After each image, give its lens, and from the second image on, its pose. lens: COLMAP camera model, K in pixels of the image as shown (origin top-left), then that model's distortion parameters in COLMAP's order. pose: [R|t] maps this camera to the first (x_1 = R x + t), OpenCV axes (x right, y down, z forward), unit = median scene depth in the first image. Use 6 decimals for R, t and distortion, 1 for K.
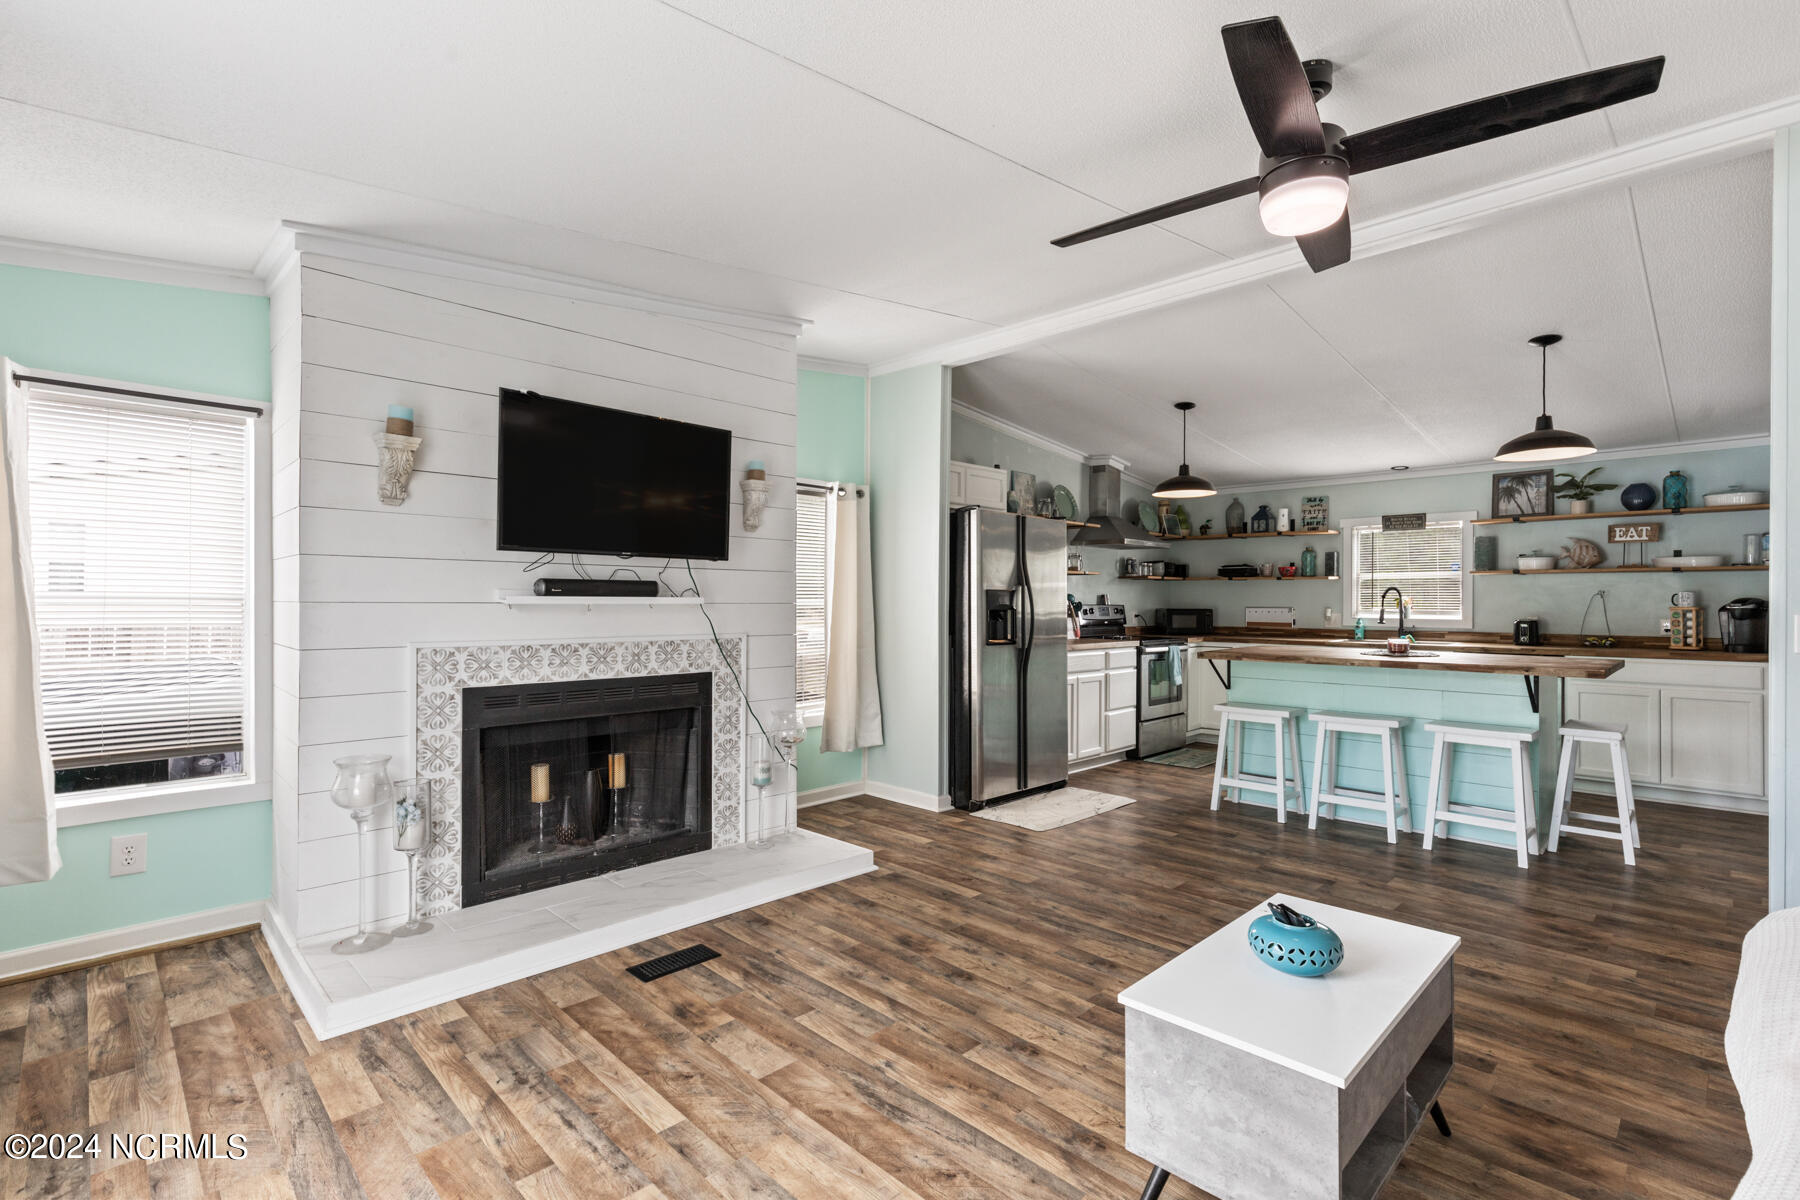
lens RADIAL K [[832.2, 0, 912.8], [0, 832.2, 600.6], [0, 0, 1]] dist [0.013644, -0.002100]
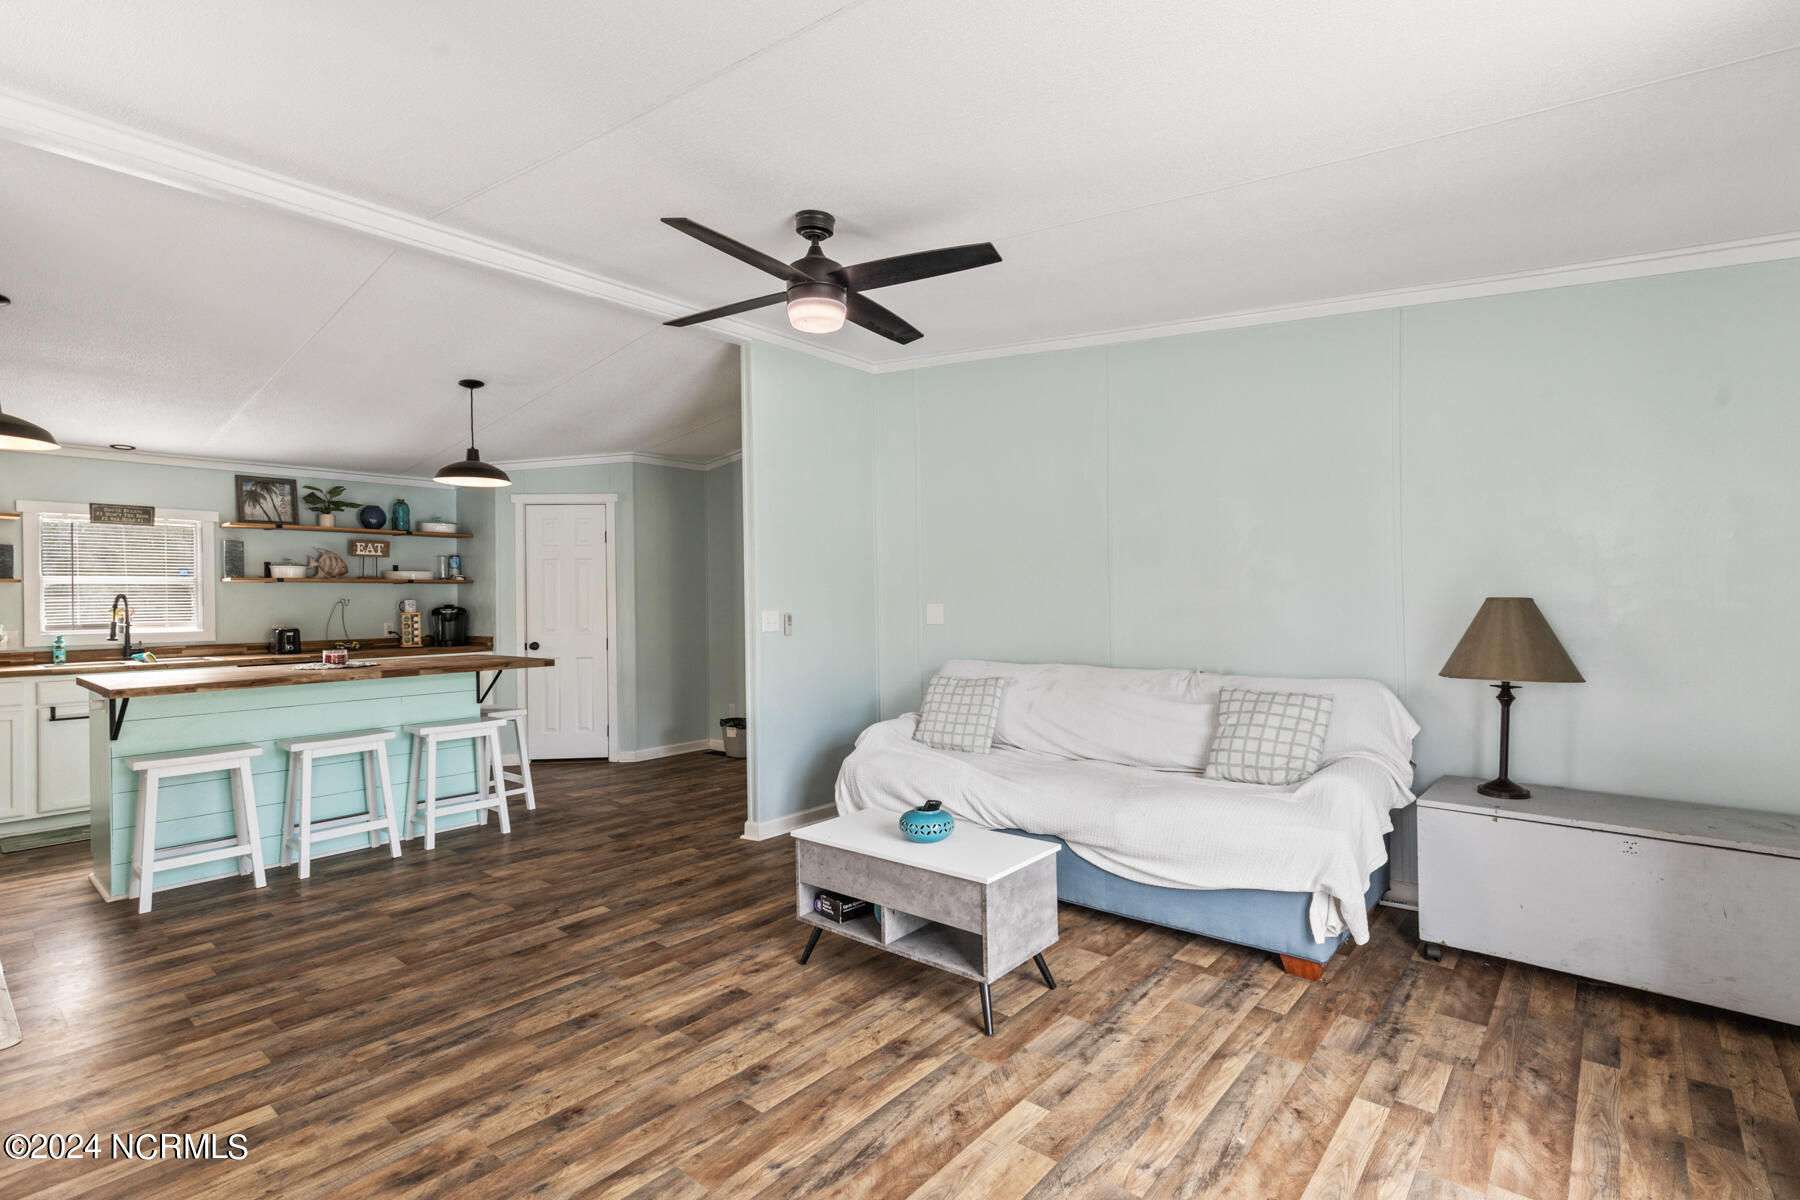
lens RADIAL K [[832.2, 0, 912.5], [0, 832.2, 596.8], [0, 0, 1]] dist [0.013644, -0.002100]
pose [[-0.080533, 0.004290, 0.996743, -0.493328], [0.012922, 0.999911, -0.003260, -0.002043], [-0.996668, 0.012617, -0.080581, 0.525480]]
